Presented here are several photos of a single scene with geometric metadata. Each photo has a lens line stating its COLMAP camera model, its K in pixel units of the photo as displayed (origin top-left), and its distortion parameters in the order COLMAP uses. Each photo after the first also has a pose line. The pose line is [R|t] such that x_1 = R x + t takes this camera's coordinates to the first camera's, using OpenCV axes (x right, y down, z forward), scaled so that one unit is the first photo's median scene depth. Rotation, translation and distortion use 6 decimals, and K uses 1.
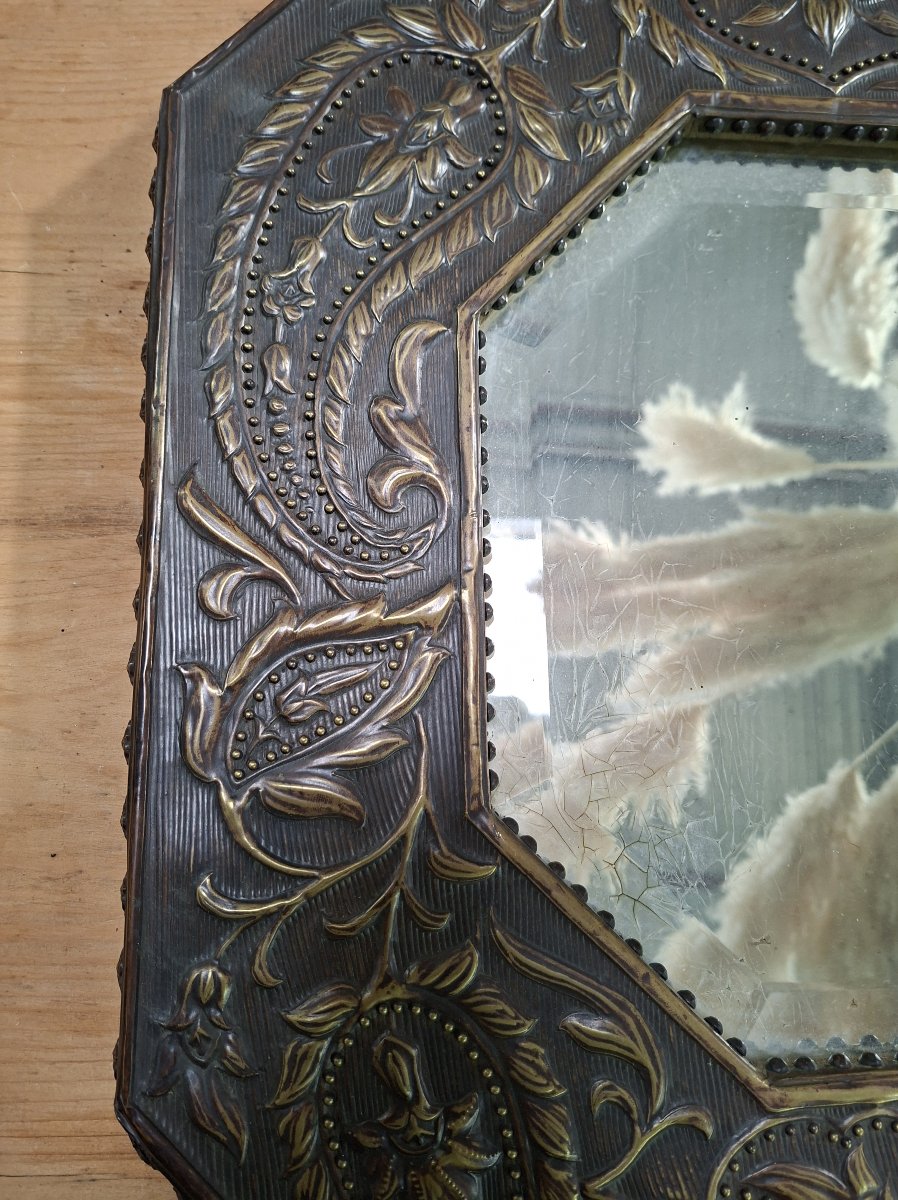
lens RADIAL K [[710.5, 0, 449.0], [0, 710.5, 600.0], [0, 0, 1]] dist [0.056143, -0.044010]
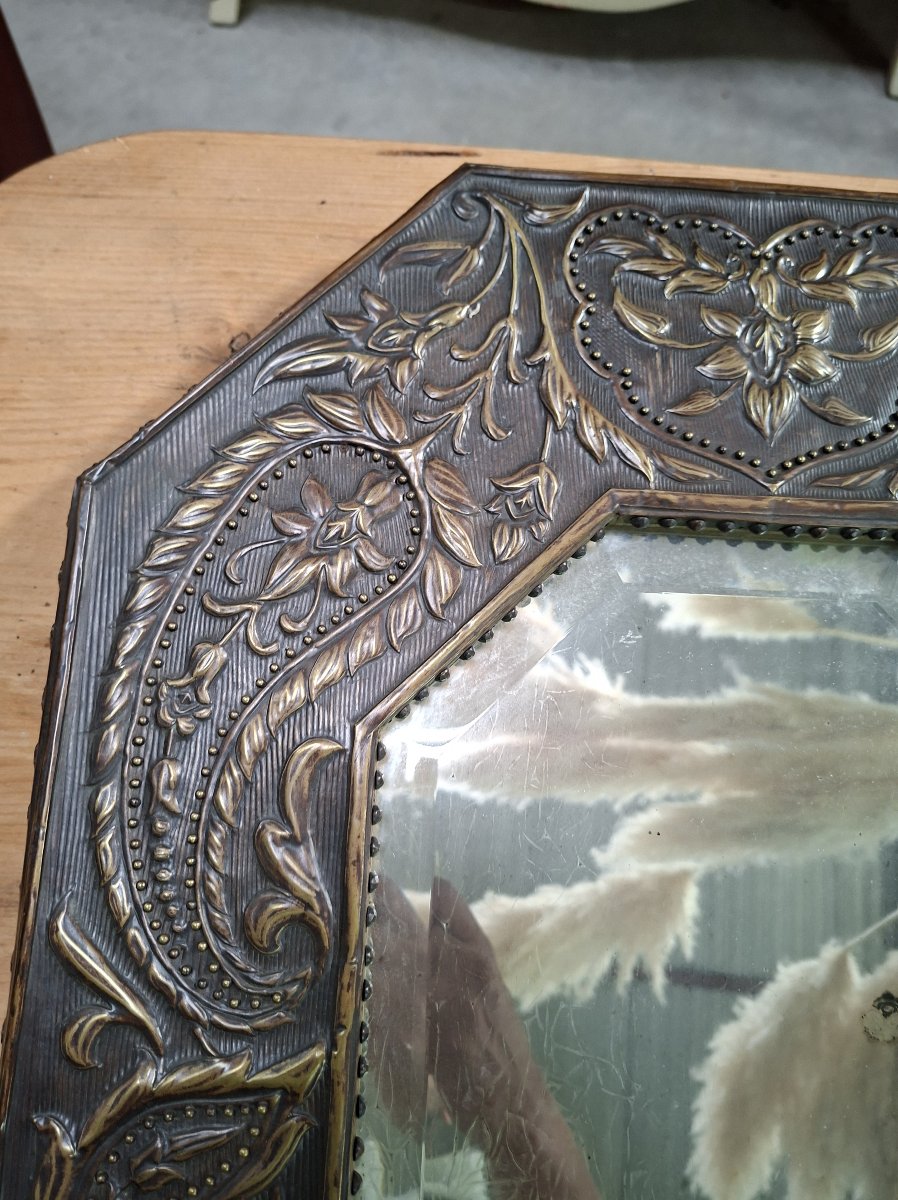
lens RADIAL K [[710.5, 0, 449.0], [0, 710.5, 600.0], [0, 0, 1]] dist [0.056143, -0.044010]
pose [[0.997561, 0.050244, -0.048461, 0.163434], [-0.050971, 0.998604, -0.013881, -0.525573], [0.047696, 0.016317, 0.998729, 0.034170]]
